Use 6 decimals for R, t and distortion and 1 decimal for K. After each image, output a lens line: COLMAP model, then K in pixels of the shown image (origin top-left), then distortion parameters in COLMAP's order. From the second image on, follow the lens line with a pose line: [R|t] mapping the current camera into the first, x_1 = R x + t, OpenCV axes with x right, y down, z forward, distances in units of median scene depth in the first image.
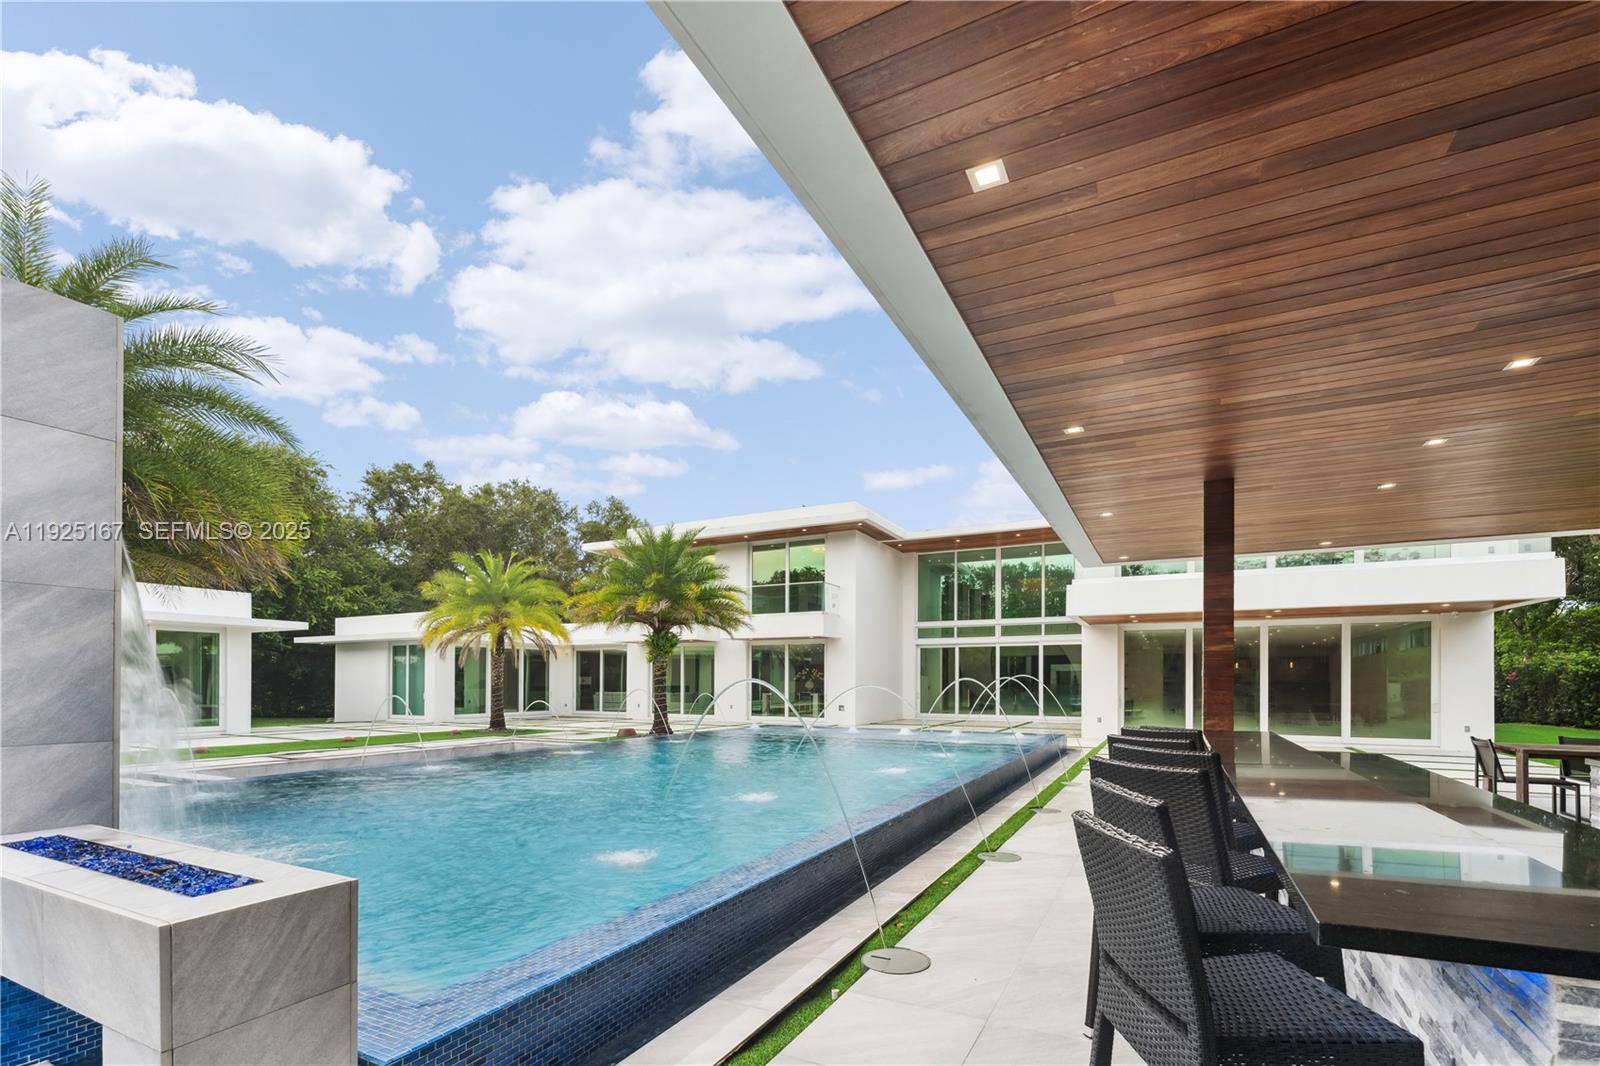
lens RADIAL K [[656.3, 0, 787.4], [0, 656.3, 684.8], [0, 0, 1]] dist [0.001062, 0.000289]
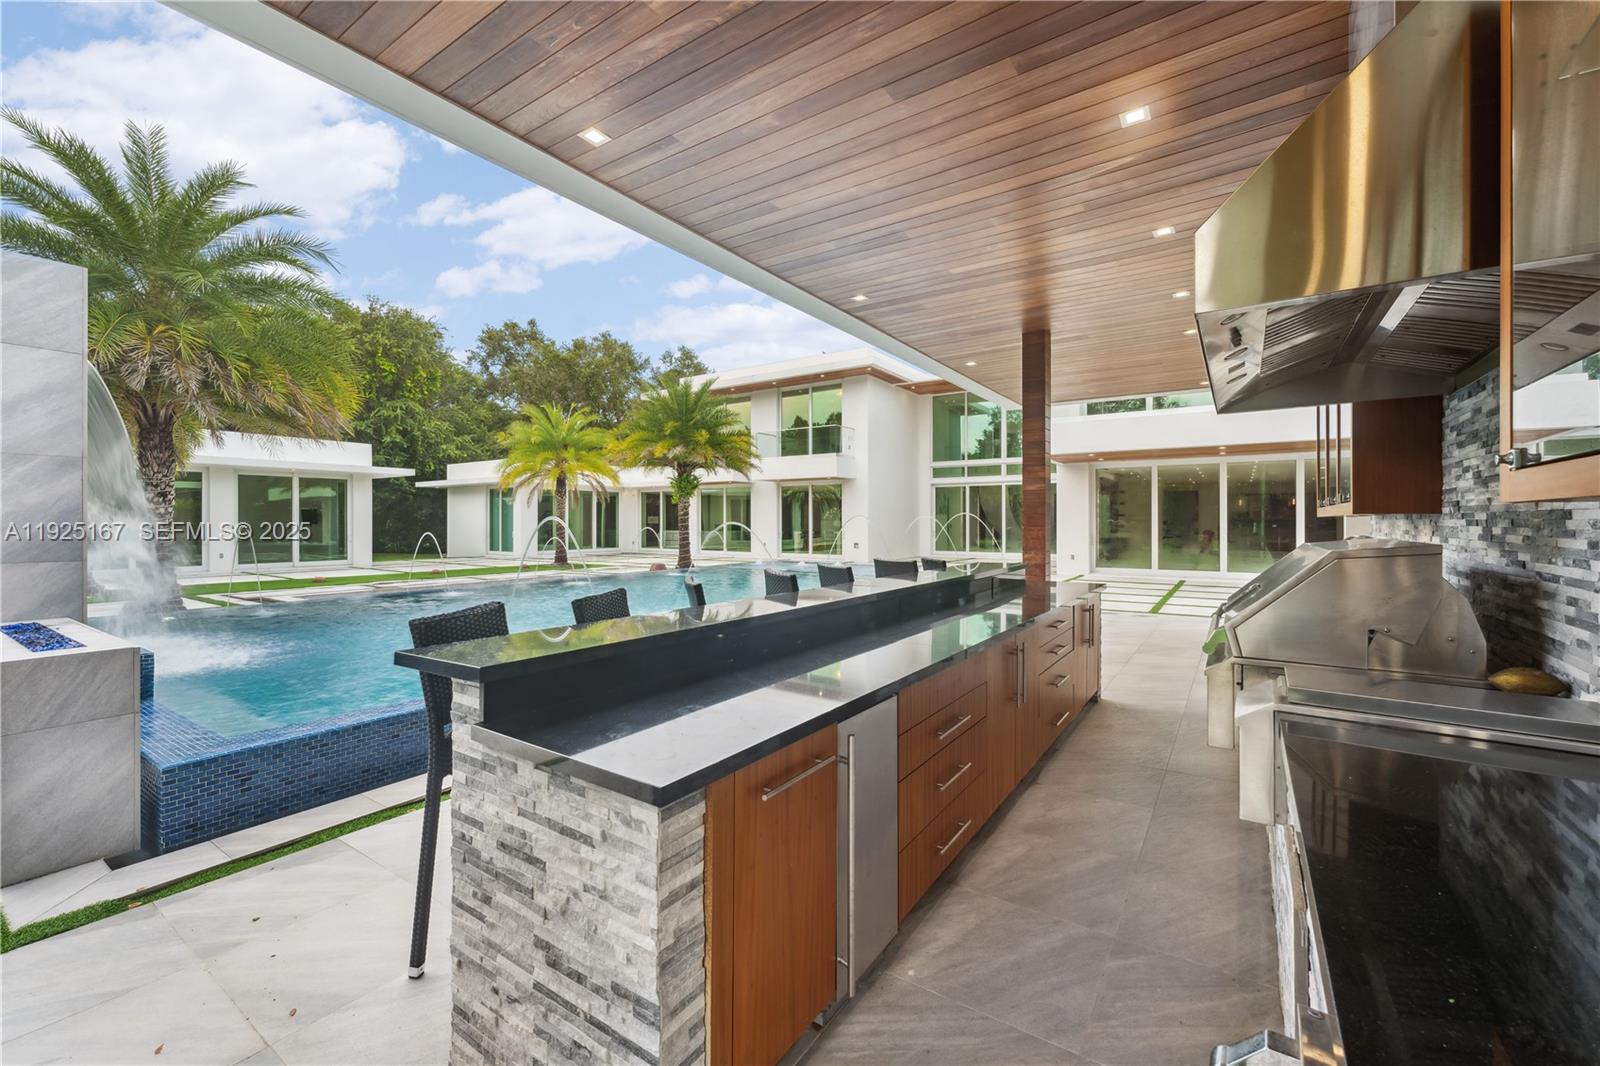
lens RADIAL K [[656.3, 0, 809.5], [0, 656.3, 526.7], [0, 0, 1]] dist [0.001062, 0.000289]
pose [[0.990214, -0.000638, -0.139555, 0.147724], [0.001200, 0.999992, 0.003944, 0.001210], [0.139551, -0.004073, 0.990206, -0.040989]]
